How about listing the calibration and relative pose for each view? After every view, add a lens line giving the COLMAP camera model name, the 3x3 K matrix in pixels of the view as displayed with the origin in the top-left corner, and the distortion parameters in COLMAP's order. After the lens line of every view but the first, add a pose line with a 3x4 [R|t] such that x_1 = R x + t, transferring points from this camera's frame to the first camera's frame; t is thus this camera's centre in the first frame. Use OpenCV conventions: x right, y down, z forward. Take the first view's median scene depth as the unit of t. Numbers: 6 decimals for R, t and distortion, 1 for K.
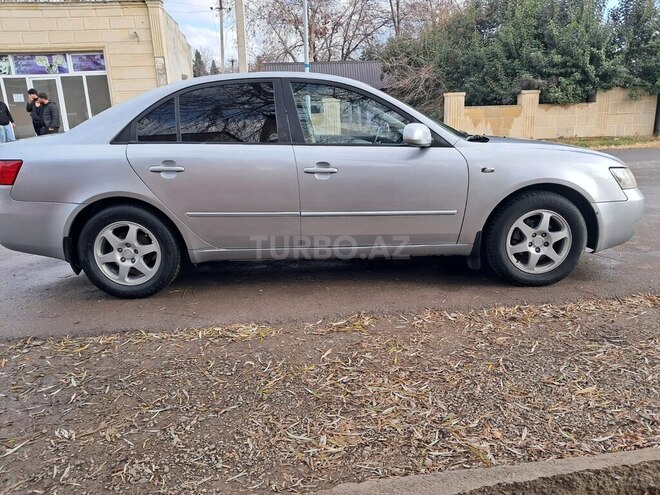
lens RADIAL K [[516.7, 0, 330.0], [0, 516.7, 247.5], [0, 0, 1]] dist [0.002784, -0.003166]
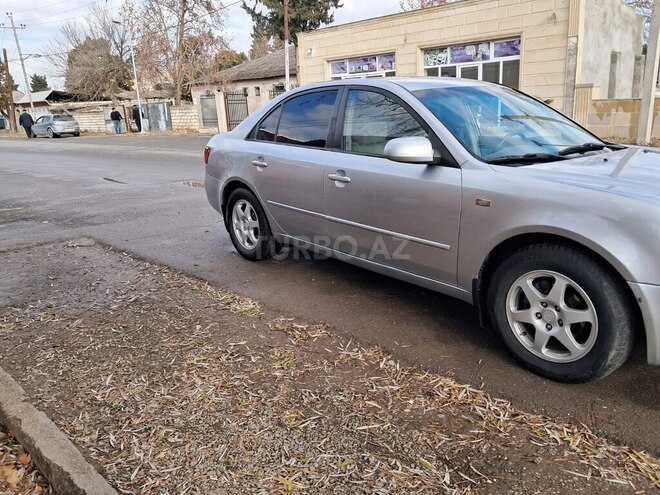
lens RADIAL K [[515.6, 0, 339.7], [0, 515.6, 229.4], [0, 0, 1]] dist [0.010120, -0.002643]
pose [[0.635741, 0.187561, -0.748768, 0.177270], [-0.179007, 0.979409, 0.093350, -0.033983], [0.750859, 0.074688, 0.656226, 0.080667]]
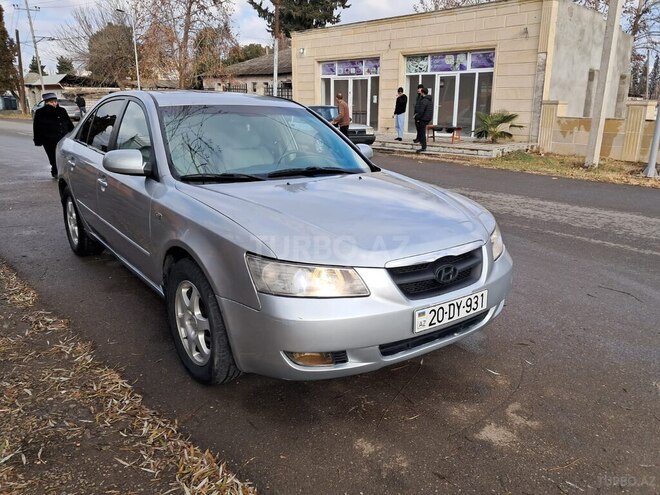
lens RADIAL K [[520.9, 0, 352.1], [0, 520.9, 233.2], [0, 0, 1]] dist [0.007748, 0.002927]
pose [[0.609323, 0.230992, -0.758530, 0.262810], [-0.238060, 0.965787, 0.102875, -0.064276], [0.756342, 0.117892, 0.643466, 0.158788]]
